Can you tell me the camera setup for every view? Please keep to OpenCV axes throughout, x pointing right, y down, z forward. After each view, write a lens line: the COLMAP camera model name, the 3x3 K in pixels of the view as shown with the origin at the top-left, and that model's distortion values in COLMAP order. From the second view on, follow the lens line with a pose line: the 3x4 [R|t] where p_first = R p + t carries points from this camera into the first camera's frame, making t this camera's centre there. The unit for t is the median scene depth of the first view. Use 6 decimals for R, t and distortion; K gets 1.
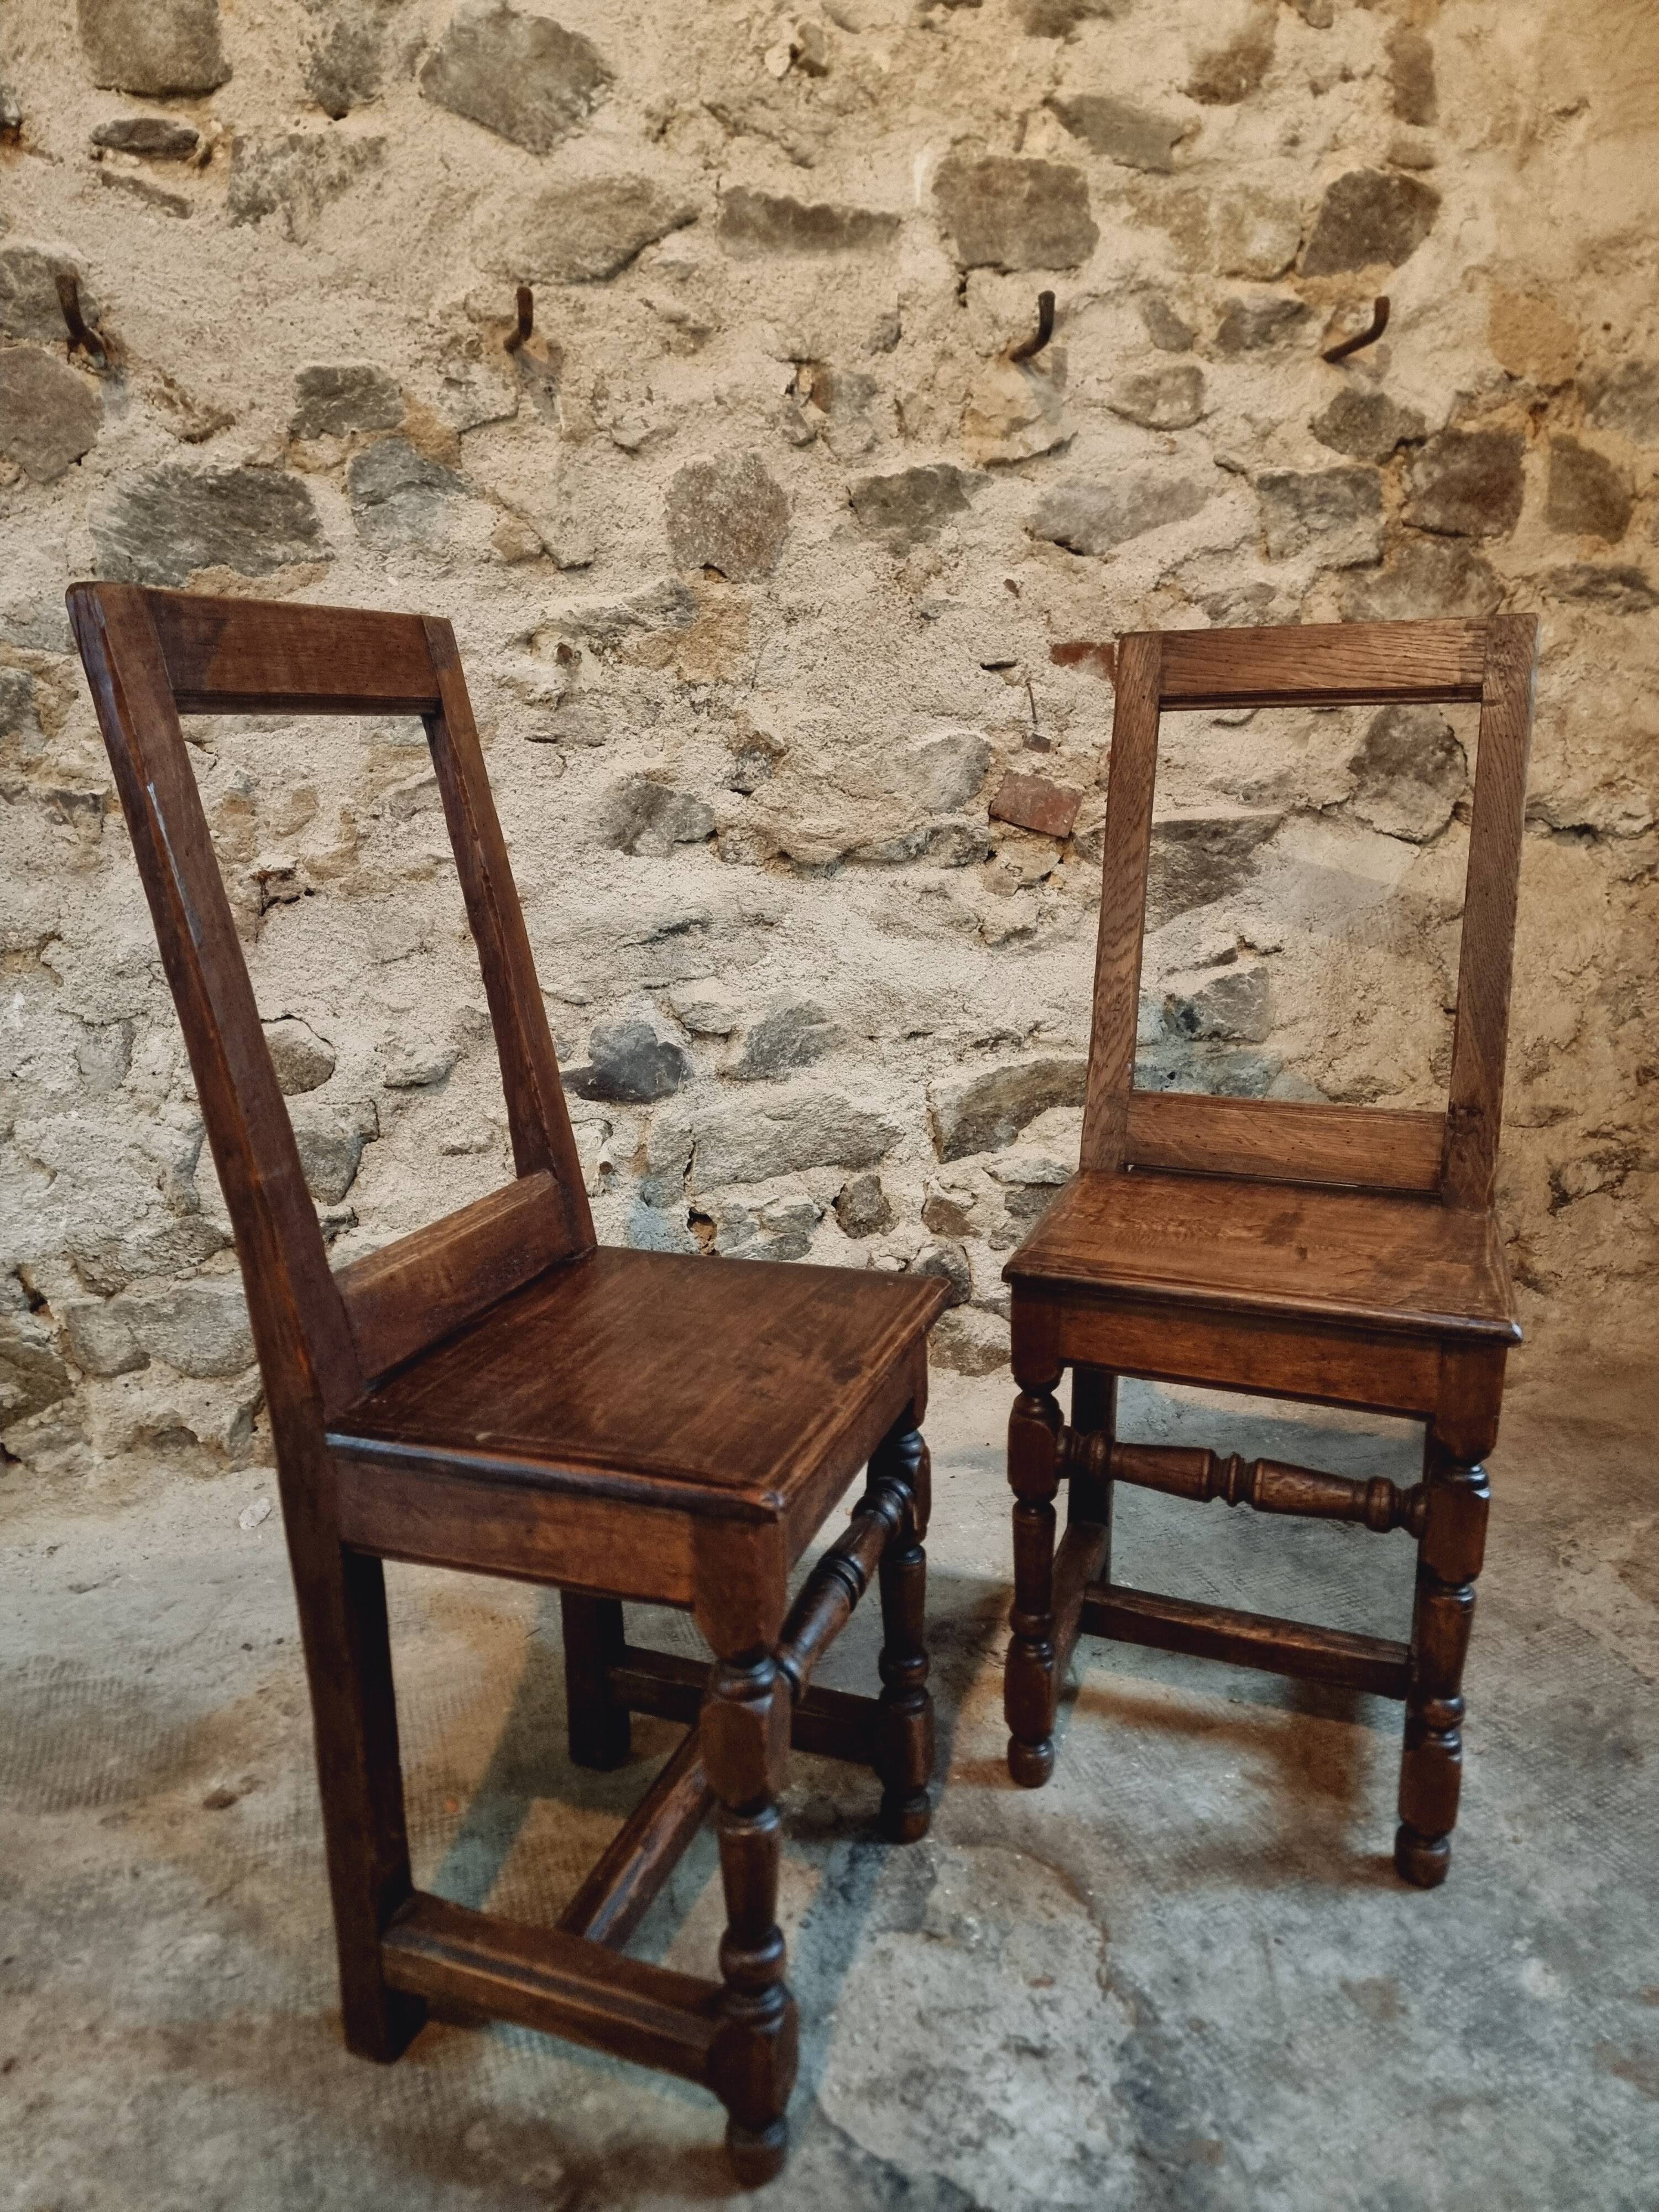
lens RADIAL K [[1533.7, 0, 799.2], [0, 1533.7, 1116.5], [0, 0, 1]] dist [0.083592, -0.078869]
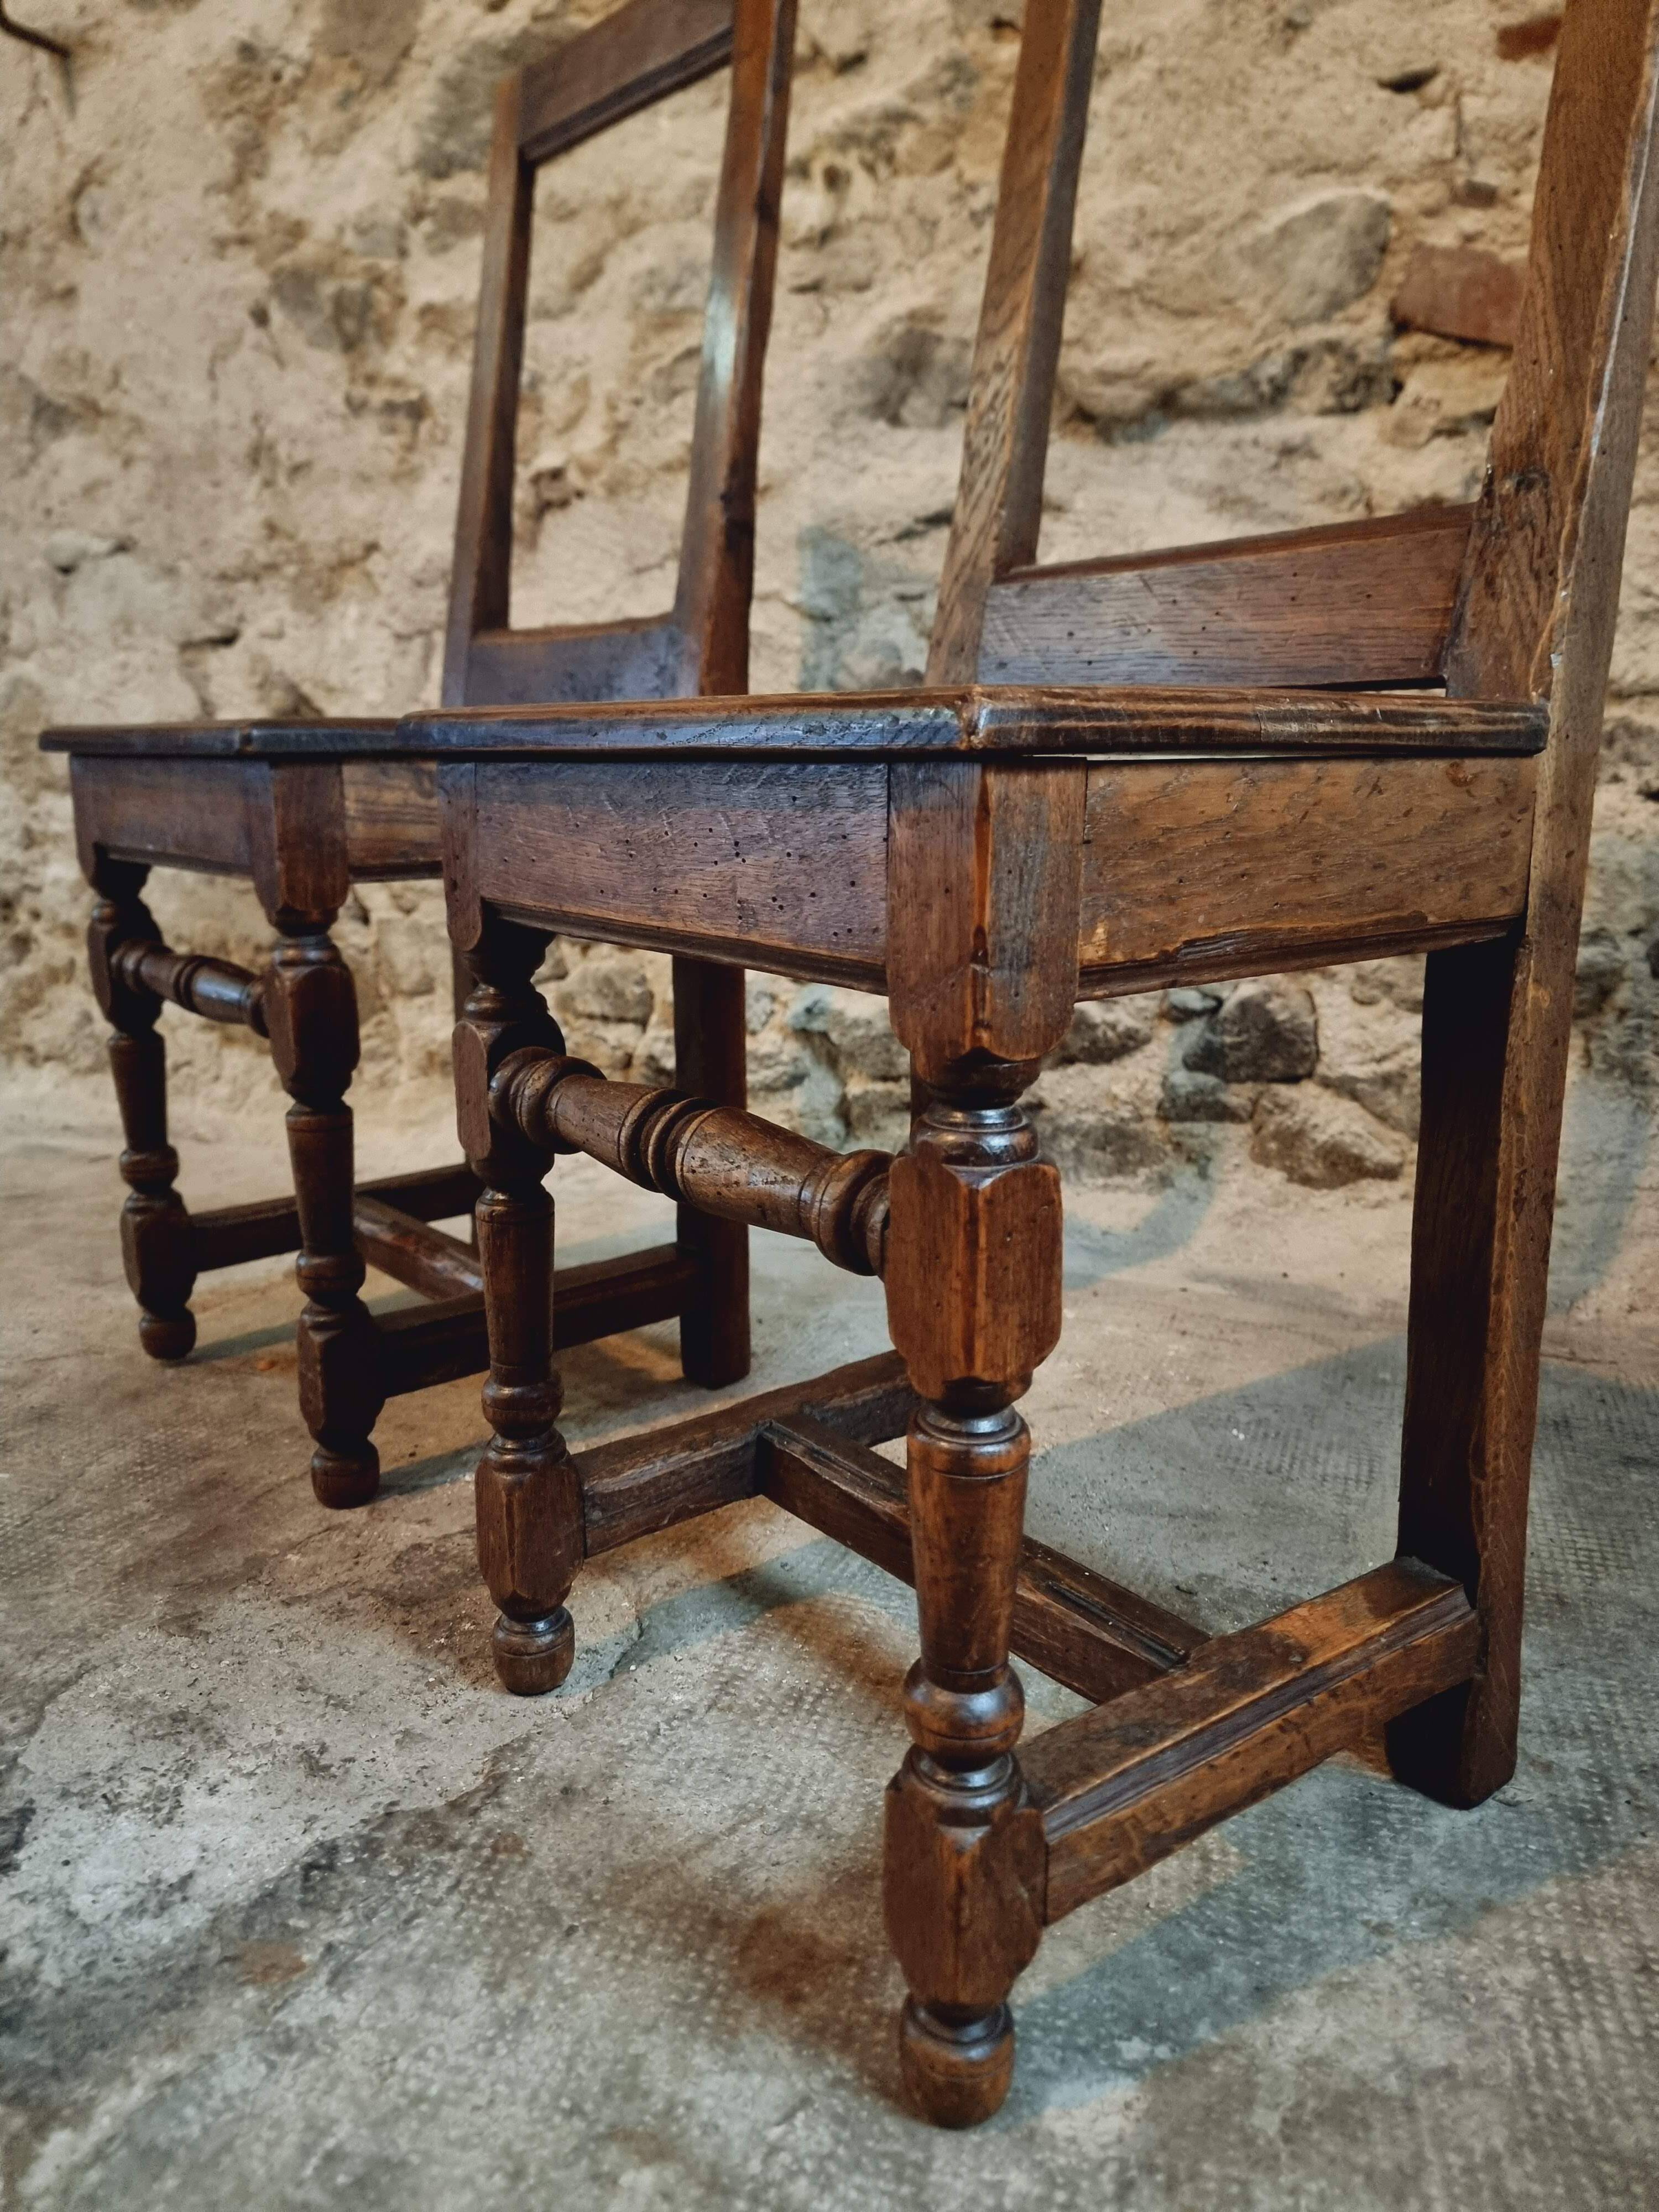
lens RADIAL K [[1559.8, 0, 821.6], [0, 1559.8, 1093.4], [0, 0, 1]] dist [0.062997, -0.065293]
pose [[0.773204, 0.137226, -0.619132, 0.434091], [-0.148682, 0.988322, 0.033373, 0.158783], [0.616481, 0.066249, 0.784578, 0.361198]]
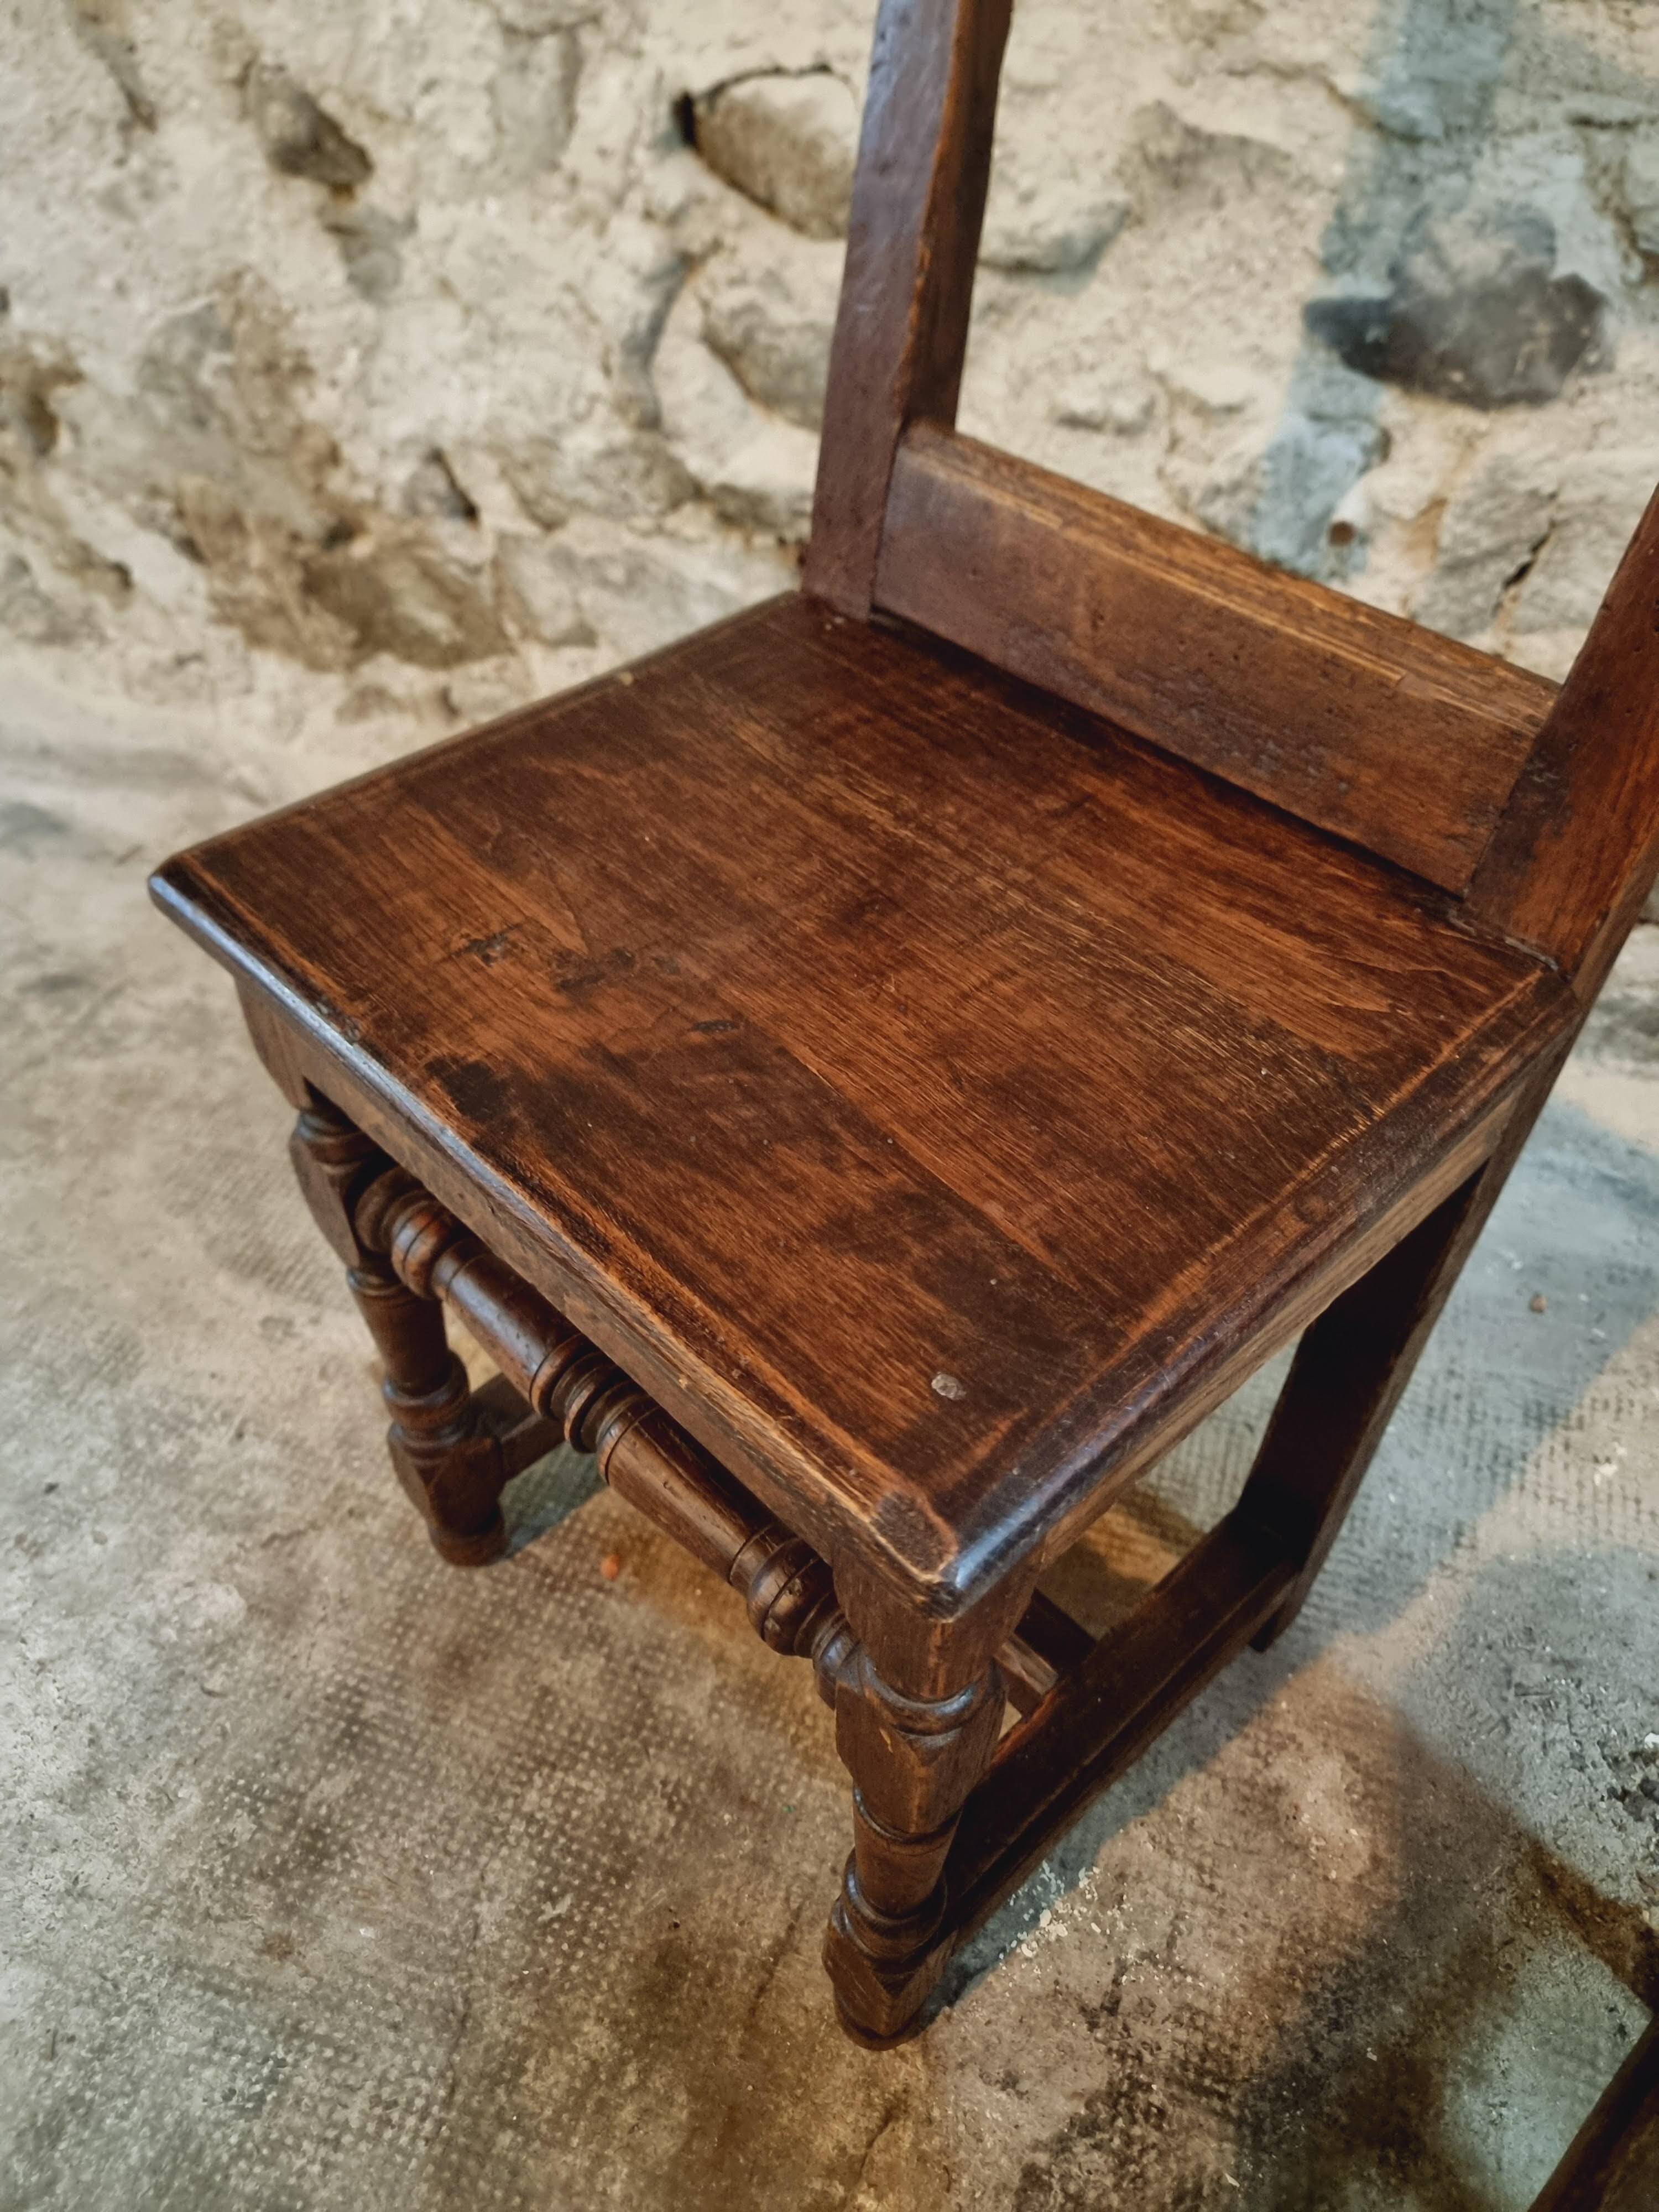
lens RADIAL K [[1577.6, 0, 821.1], [0, 1577.6, 1107.9], [0, 0, 1]] dist [0.043761, -0.052240]
pose [[0.805895, 0.431692, -0.405186, 0.026261], [-0.159574, 0.817416, 0.553505, -0.074188], [0.570149, -0.381410, 0.727638, 0.487949]]
